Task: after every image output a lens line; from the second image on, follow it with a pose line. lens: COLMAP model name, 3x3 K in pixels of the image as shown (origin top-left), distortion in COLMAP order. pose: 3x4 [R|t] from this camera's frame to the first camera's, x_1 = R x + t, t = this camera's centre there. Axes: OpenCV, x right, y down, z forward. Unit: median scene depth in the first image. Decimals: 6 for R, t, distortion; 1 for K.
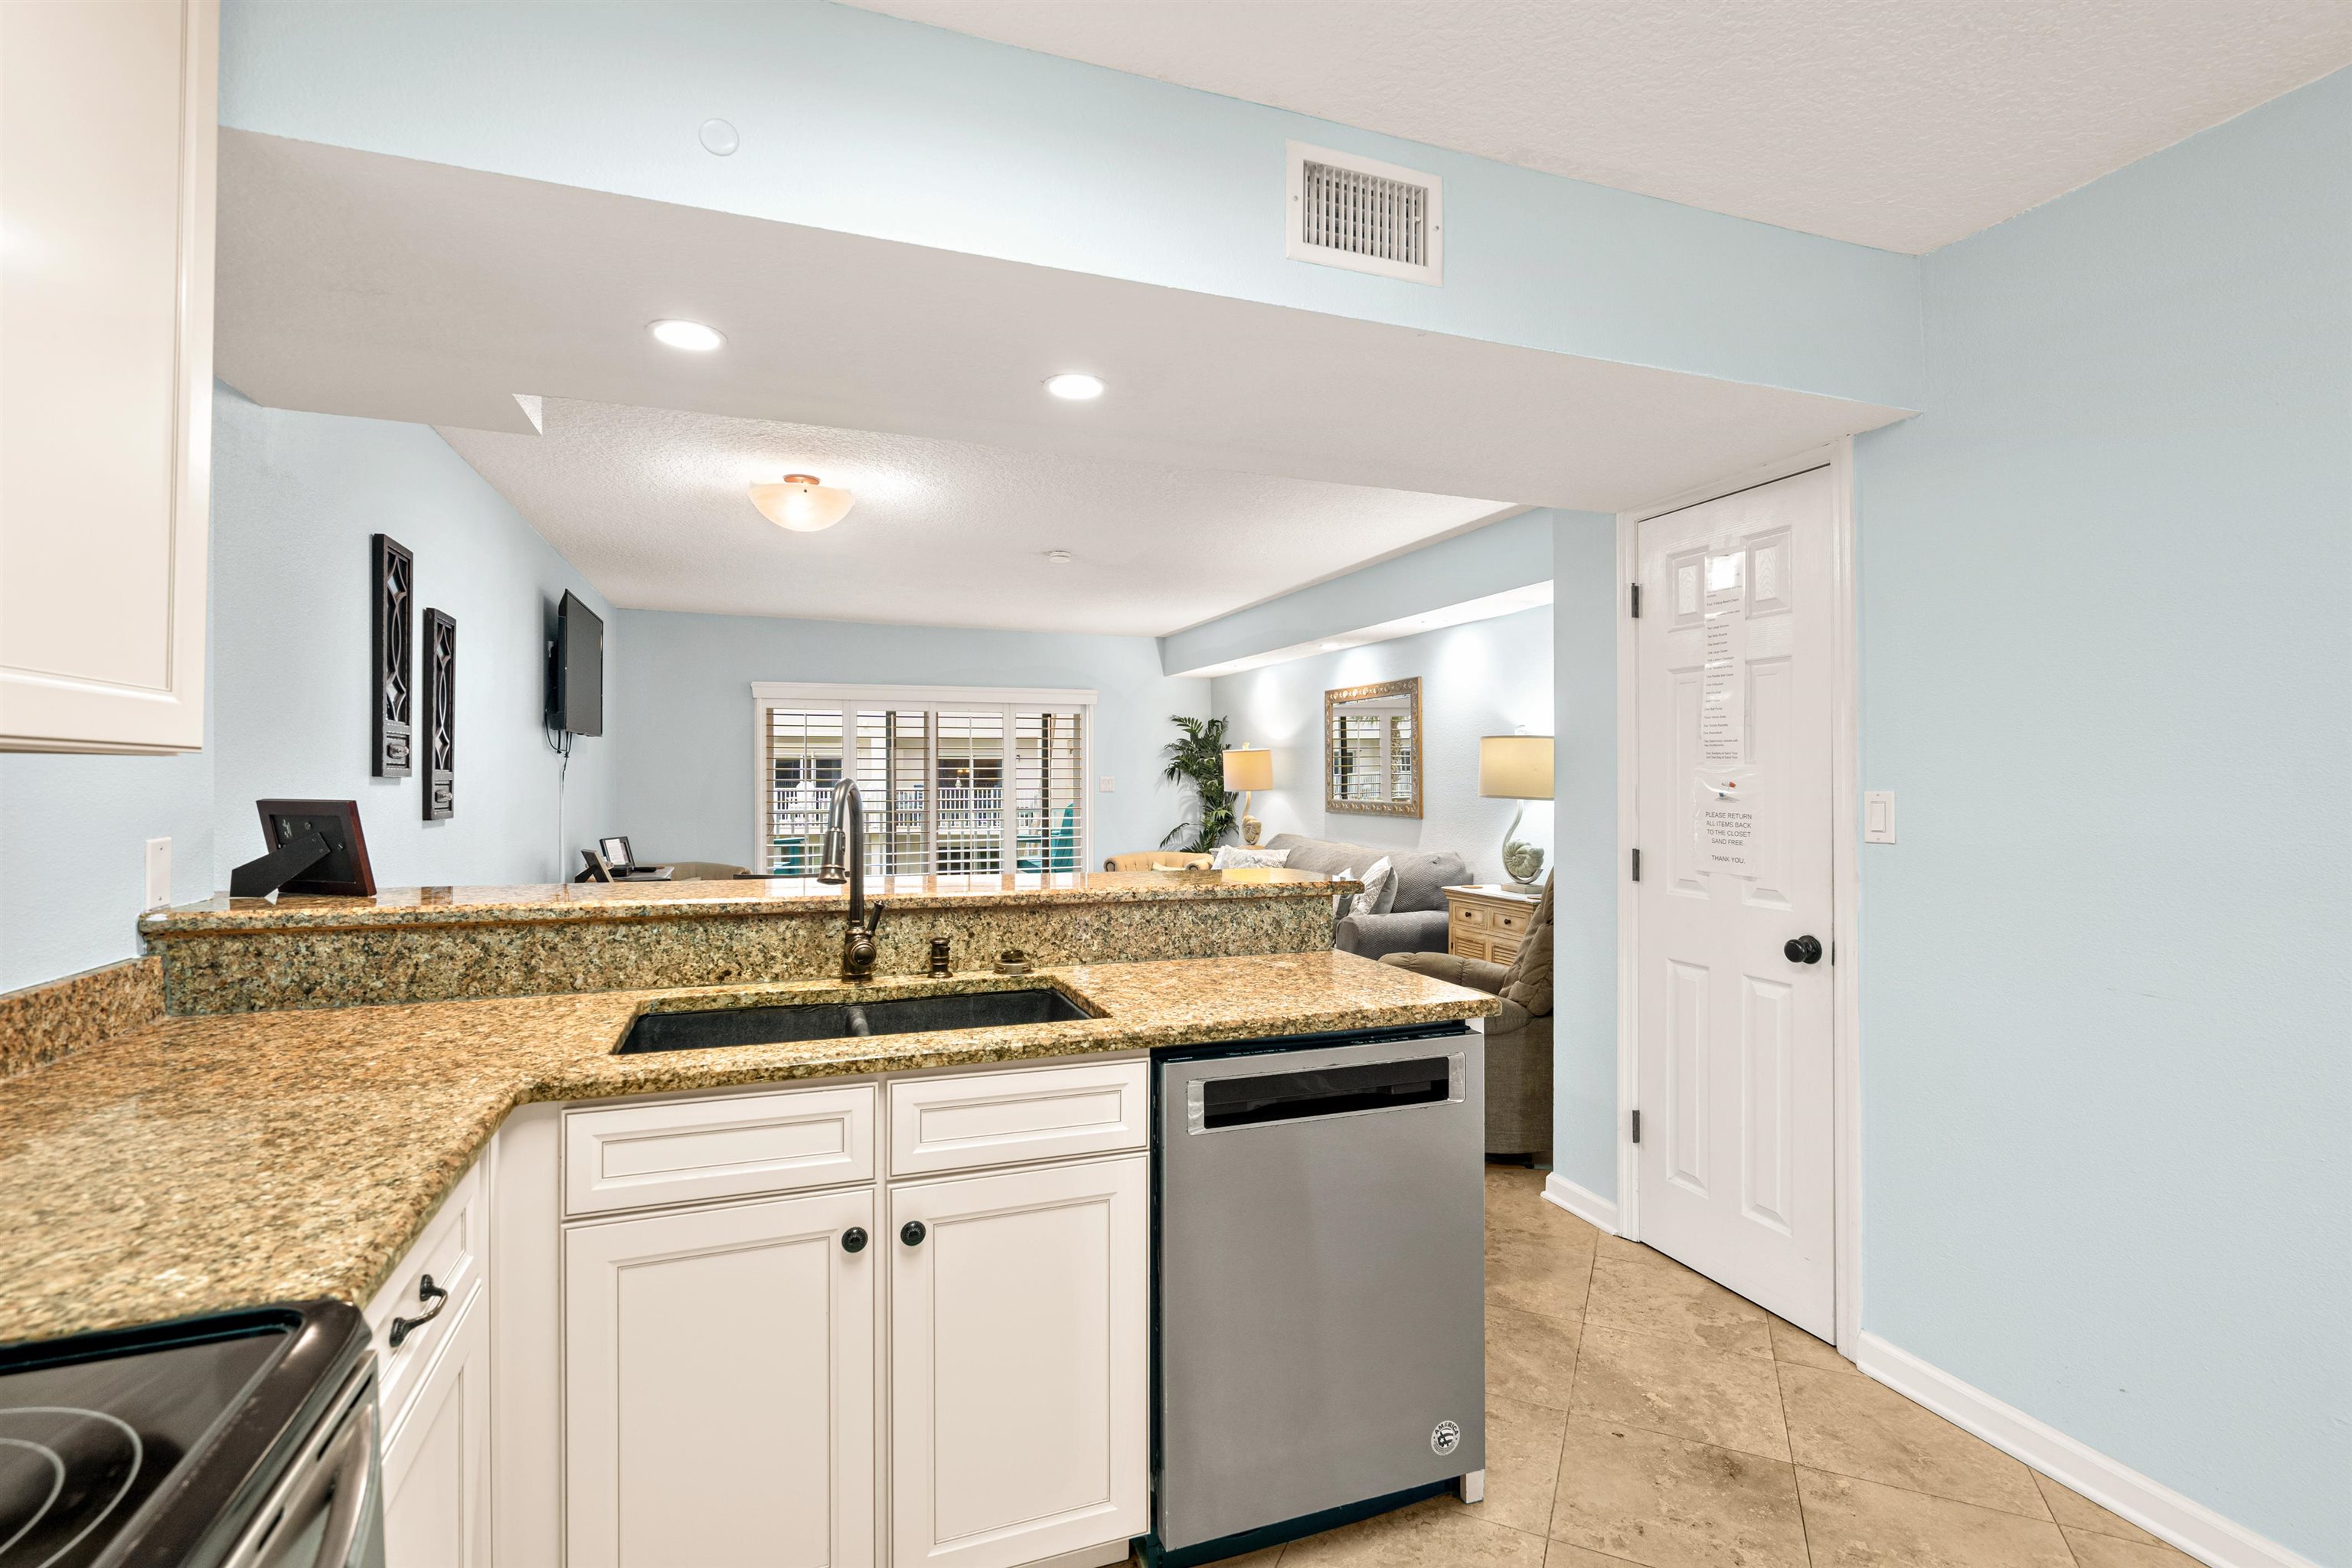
lens RADIAL K [[1069.3, 0, 1164.3], [0, 1069.3, 778.9], [0, 0, 1]] dist [-0.012495, 0.012226]
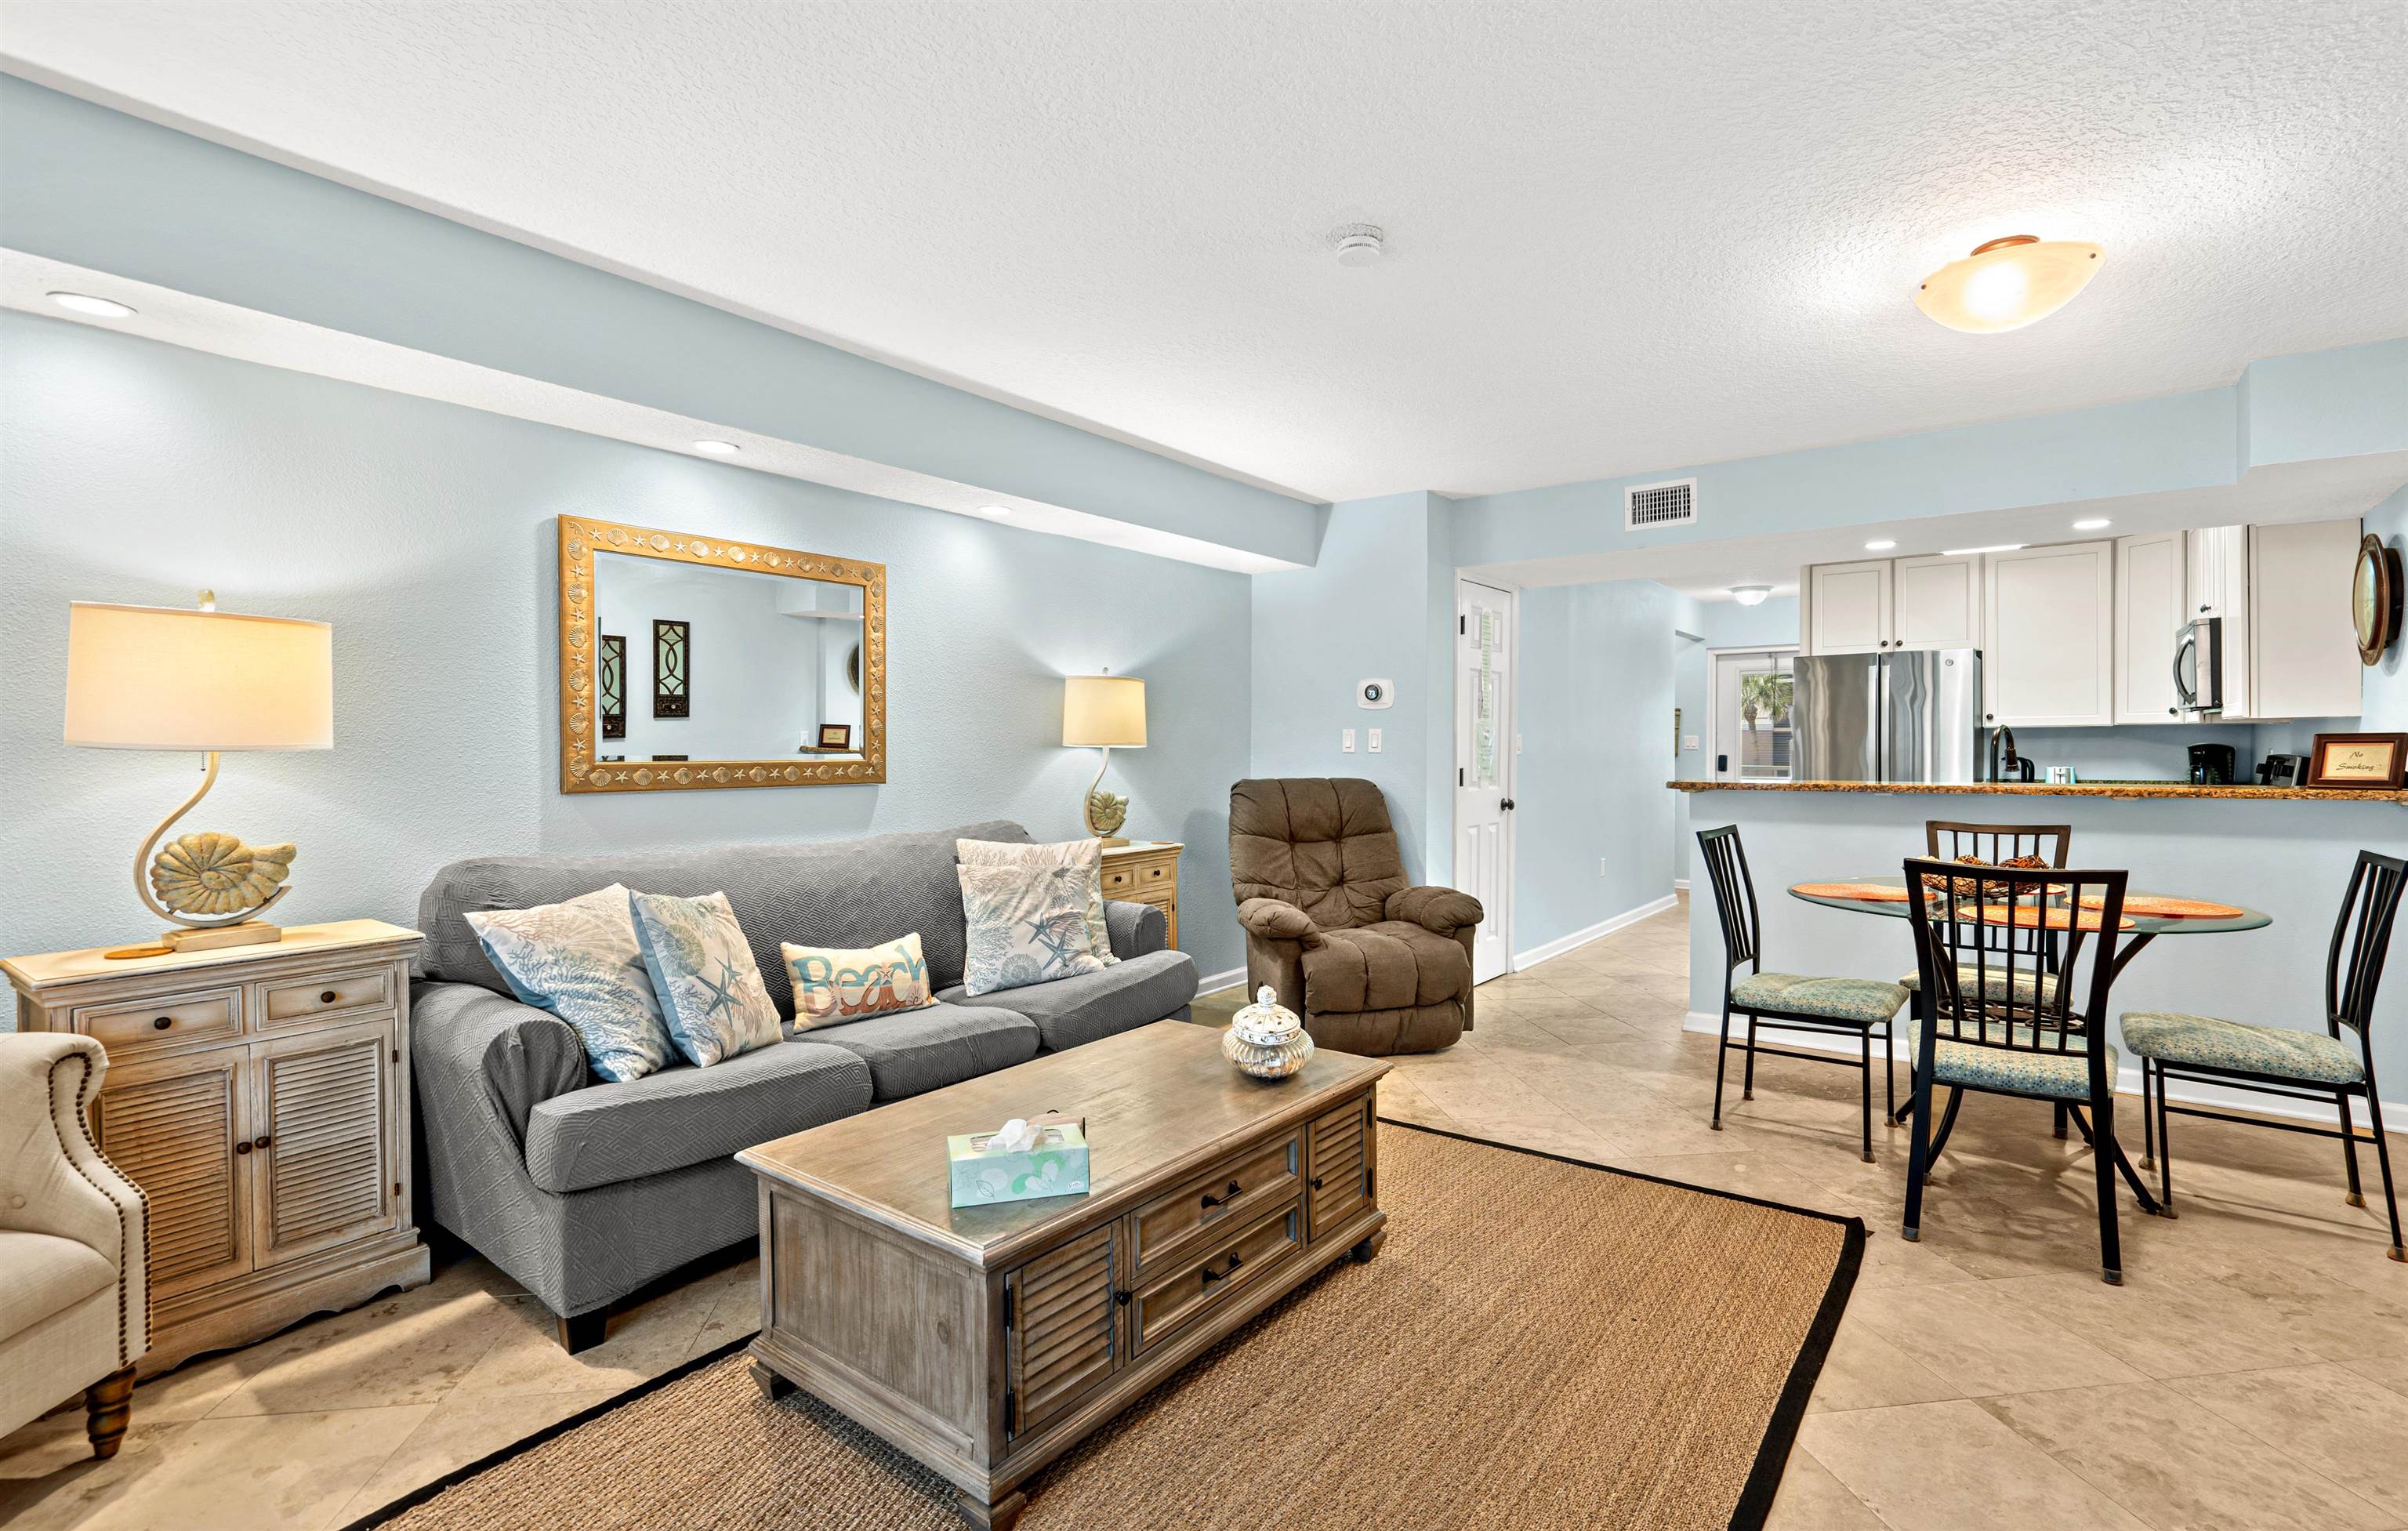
lens RADIAL K [[1101.5, 0, 1204.0], [0, 1101.5, 765.5], [0, 0, 1]] dist [-0.006391, -0.000001]
pose [[-0.544534, -0.018329, 0.838538, -0.940660], [0.000350, 0.999756, 0.022080, 0.024352], [-0.838738, 0.012317, -0.544395, 2.618314]]
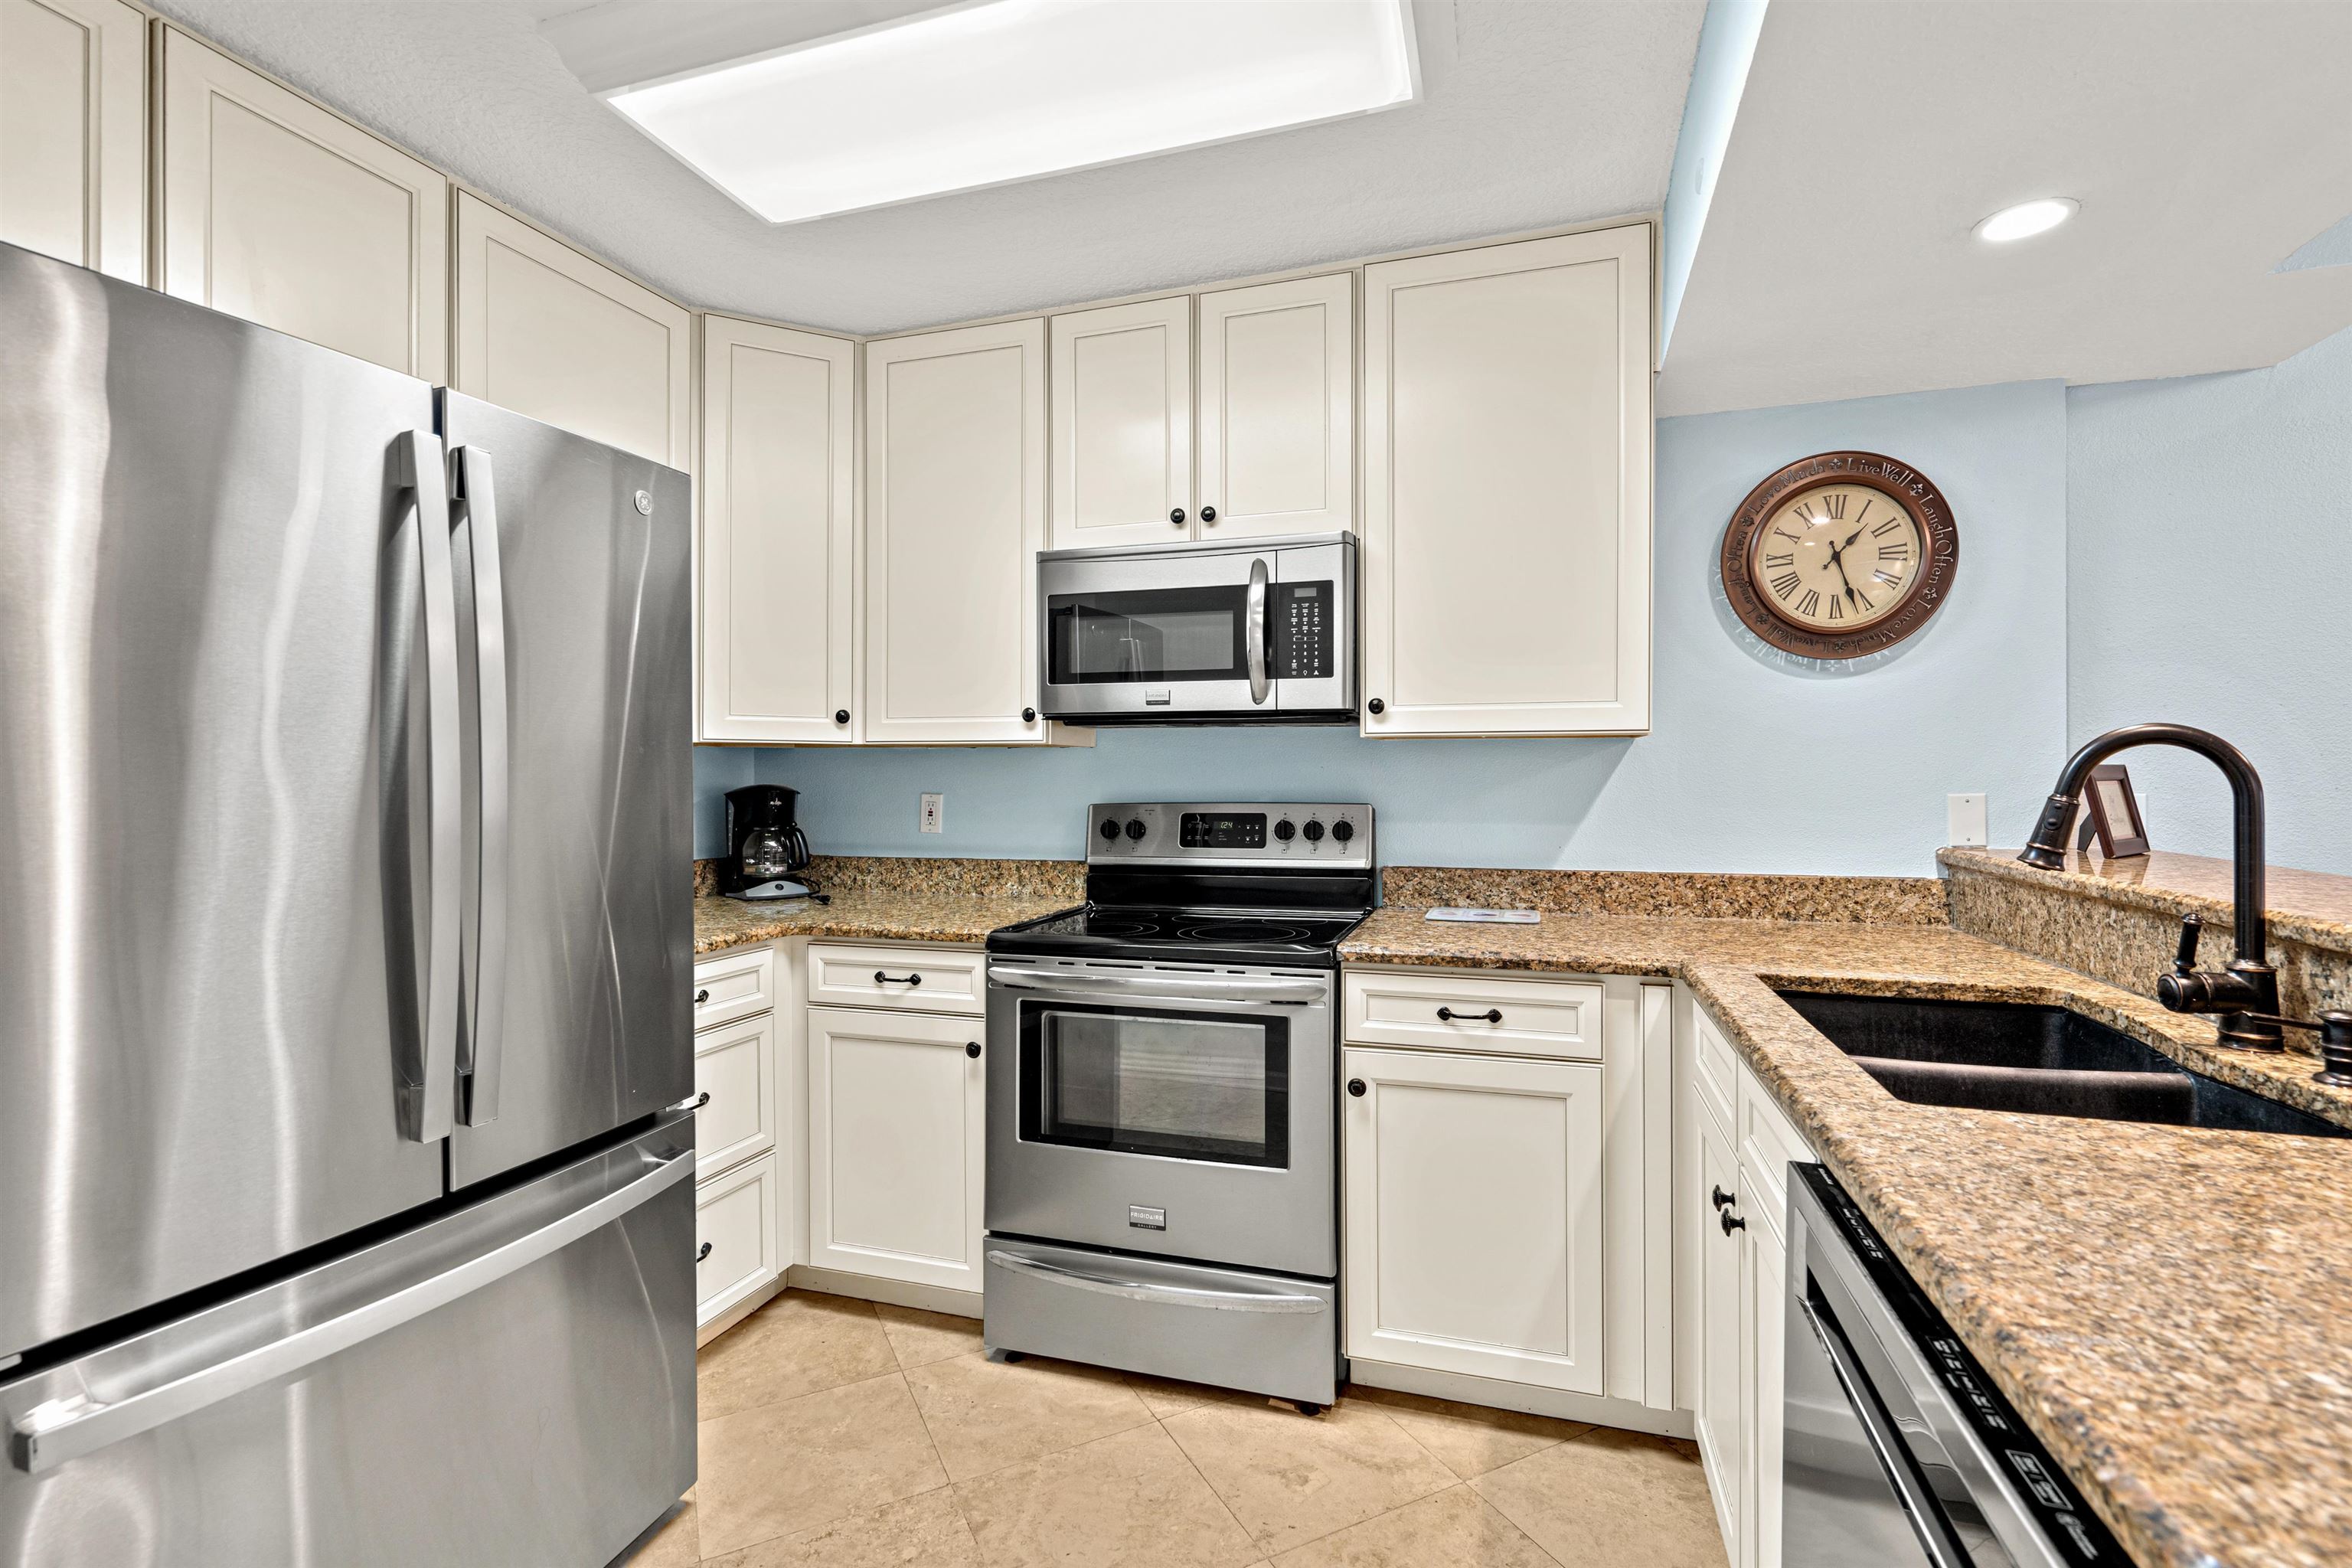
lens RADIAL K [[1069.3, 0, 1164.3], [0, 1069.3, 778.9], [0, 0, 1]] dist [-0.012495, 0.012226]
pose [[-0.608706, -0.000963, -0.793396, 0.455431], [0.001012, 0.999998, -0.001990, 0.025883], [0.793396, -0.002014, -0.608703, 0.663113]]
